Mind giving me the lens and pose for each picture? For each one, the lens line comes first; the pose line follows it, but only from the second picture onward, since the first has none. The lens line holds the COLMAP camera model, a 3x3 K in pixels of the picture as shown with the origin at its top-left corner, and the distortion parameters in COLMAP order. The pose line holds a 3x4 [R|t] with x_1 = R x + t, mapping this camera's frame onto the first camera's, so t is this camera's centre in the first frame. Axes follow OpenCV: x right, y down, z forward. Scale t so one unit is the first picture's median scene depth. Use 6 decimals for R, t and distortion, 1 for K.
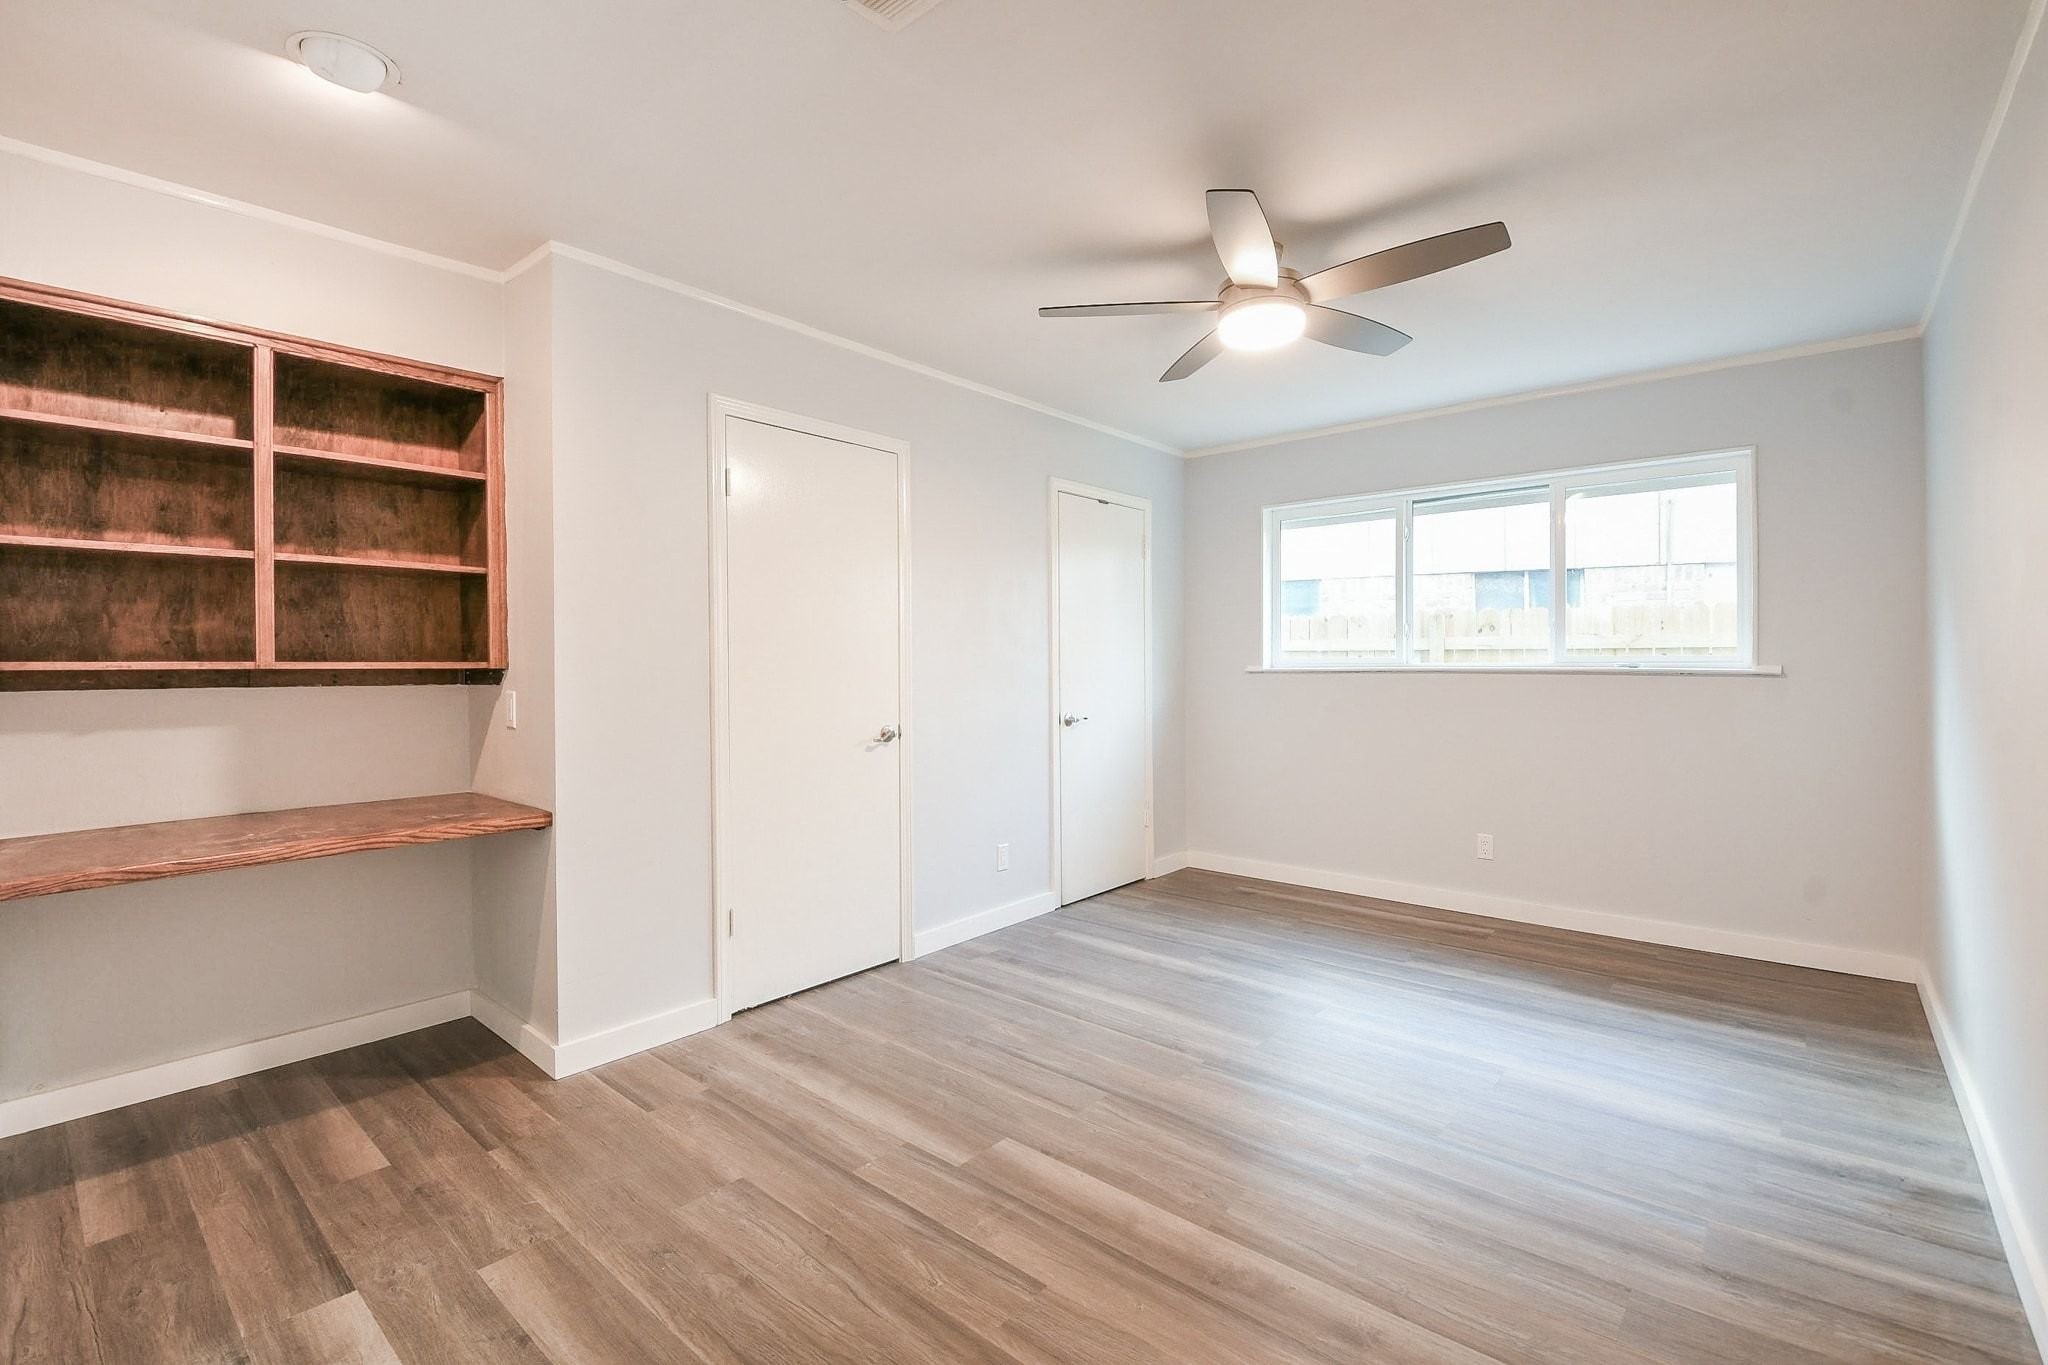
lens RADIAL K [[919.0, 0, 1014.8], [0, 919.0, 673.2], [0, 0, 1]] dist [0.011274, -0.019903]
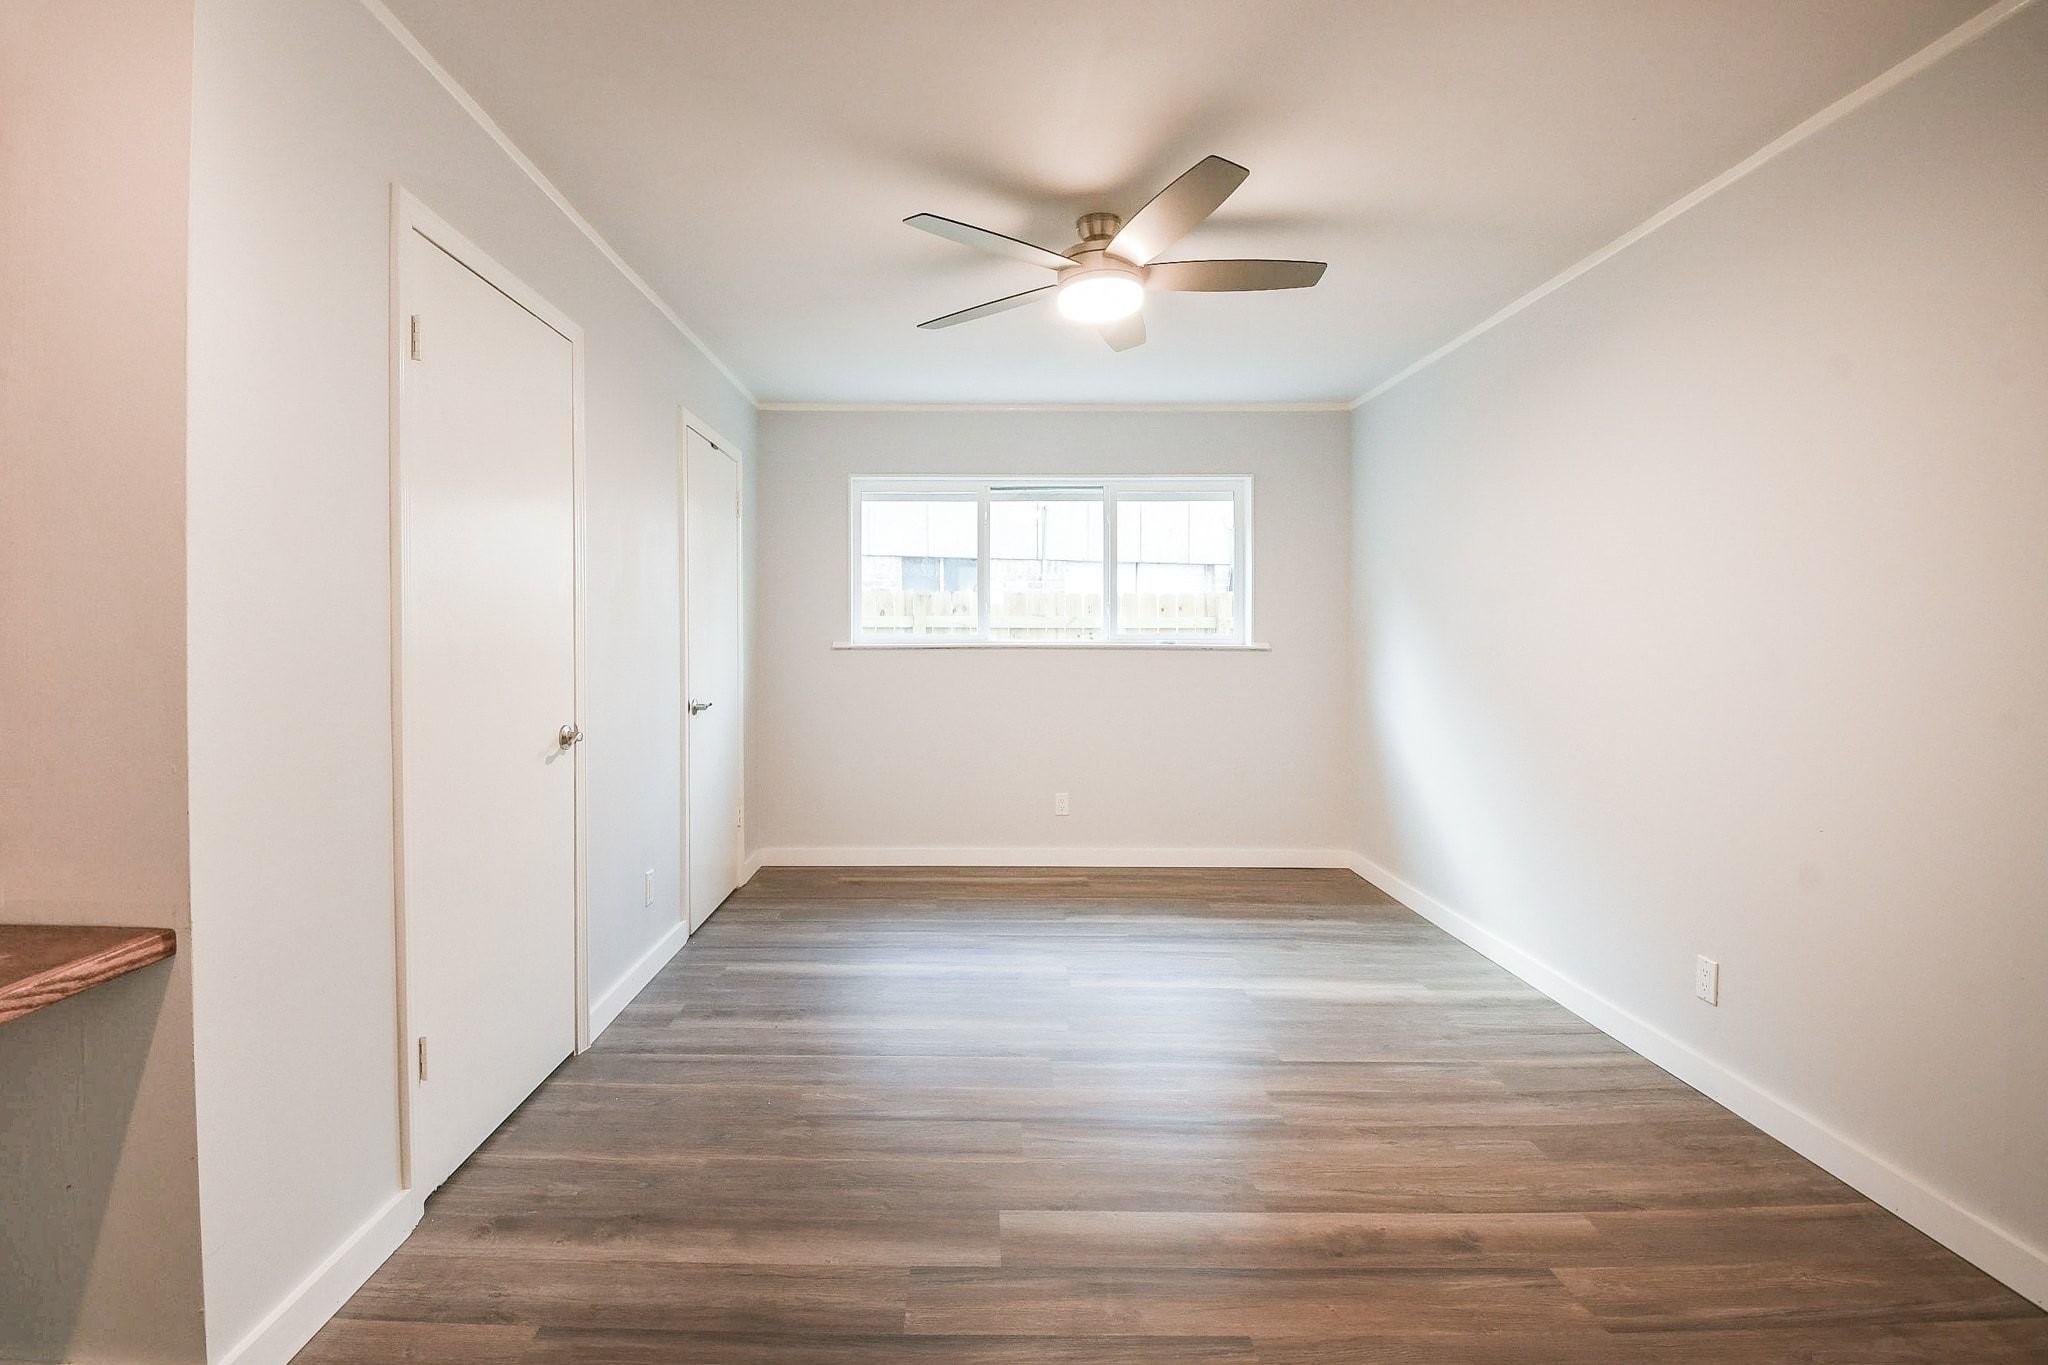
lens RADIAL K [[945.2, 0, 976.0], [0, 945.2, 655.5], [0, 0, 1]] dist [0.034589, -0.050321]
pose [[0.751950, -0.006592, 0.659188, -0.357565], [0.003012, 0.999974, 0.006564, 0.000082], [-0.659214, -0.002950, 0.751950, 0.228394]]
